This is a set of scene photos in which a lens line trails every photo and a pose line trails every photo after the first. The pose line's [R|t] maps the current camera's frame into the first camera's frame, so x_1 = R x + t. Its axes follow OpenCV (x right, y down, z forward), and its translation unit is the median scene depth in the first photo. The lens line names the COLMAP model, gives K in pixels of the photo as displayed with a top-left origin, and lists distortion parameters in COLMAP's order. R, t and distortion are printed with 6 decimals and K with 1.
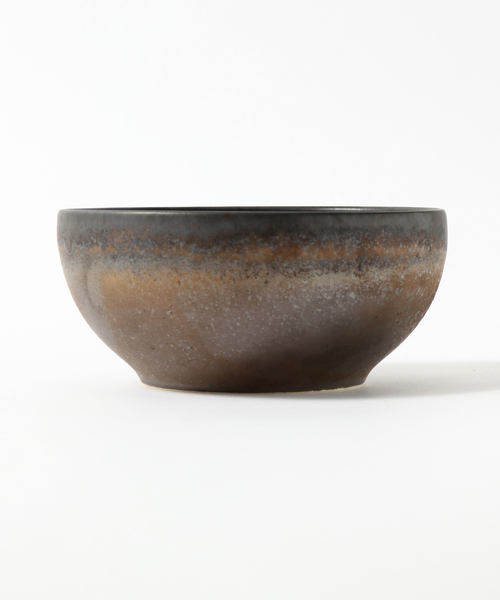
lens RADIAL K [[1989.3, 0, 250.6], [0, 1989.3, 300.5], [0, 0, 1]] dist [0.102128, 0.000000]
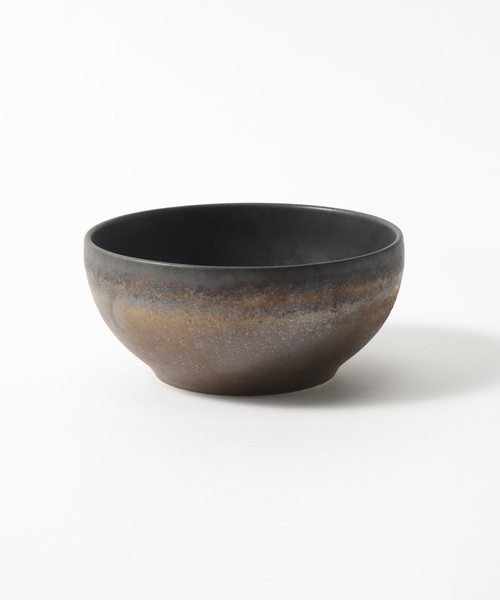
lens RADIAL K [[1989.3, 0, 248.6], [0, 1989.3, 299.6], [0, 0, 1]] dist [0.102128, 0.000000]
pose [[0.999456, -0.012667, 0.030441, -0.036884], [0.006947, 0.983437, 0.181119, -0.245880], [-0.032231, -0.180810, 0.982990, -0.218308]]
